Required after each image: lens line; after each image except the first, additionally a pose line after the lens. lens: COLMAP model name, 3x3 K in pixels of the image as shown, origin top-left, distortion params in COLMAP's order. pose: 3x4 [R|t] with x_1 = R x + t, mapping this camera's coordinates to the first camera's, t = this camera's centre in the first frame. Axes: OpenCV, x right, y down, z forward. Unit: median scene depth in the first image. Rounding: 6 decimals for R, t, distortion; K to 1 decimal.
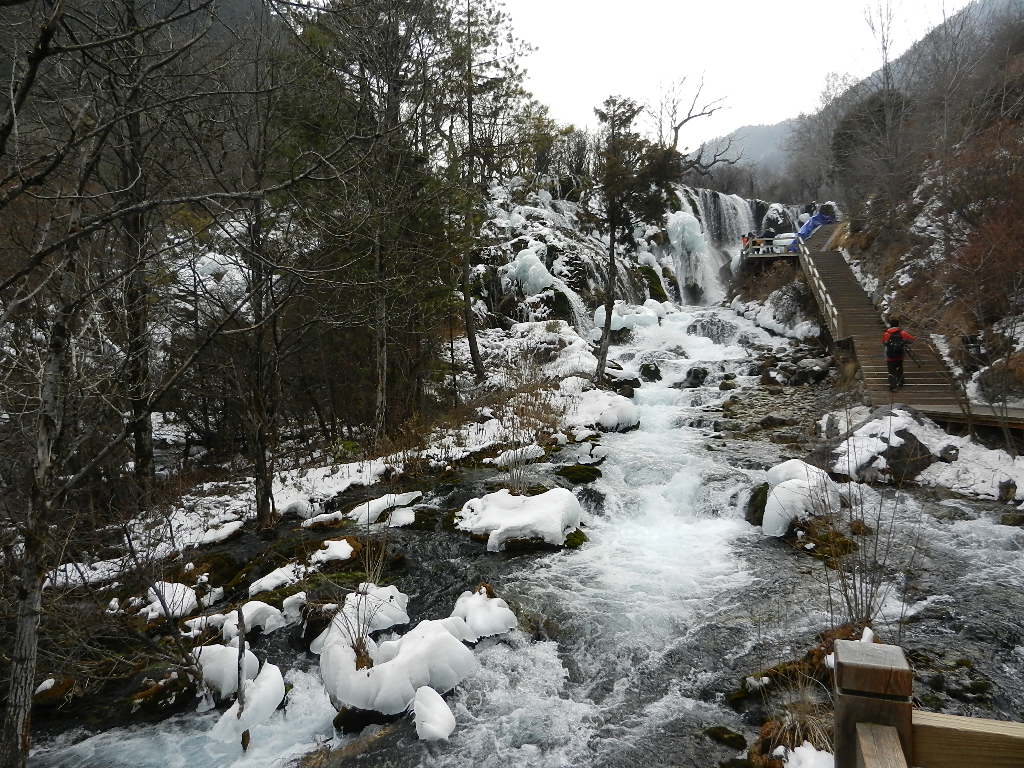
lens RADIAL K [[747.5, 0, 519.7], [0, 747.5, 388.4], [0, 0, 1]] dist [-0.018735, 0.016470]
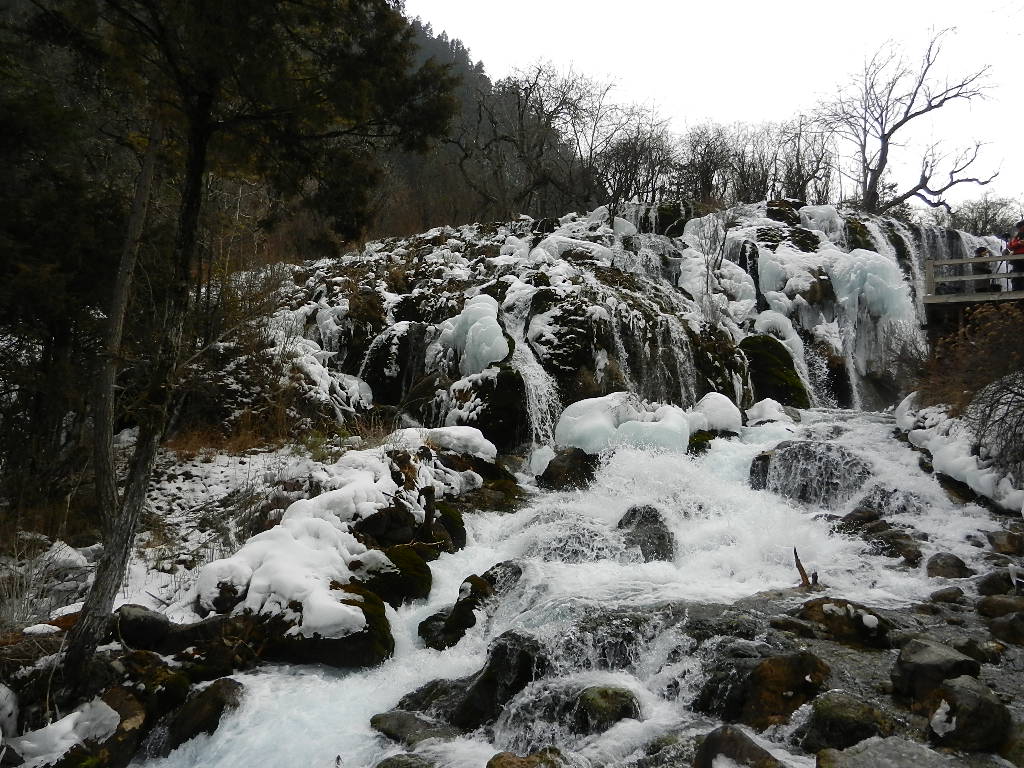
lens RADIAL K [[747.5, 0, 515.0], [0, 747.5, 385.9], [0, 0, 1]] dist [-0.018735, 0.016470]
pose [[0.937462, 0.034861, -0.346338, 0.322367], [-0.077026, 0.991082, -0.108734, -0.087826], [0.339459, 0.128611, 0.931787, 0.722055]]
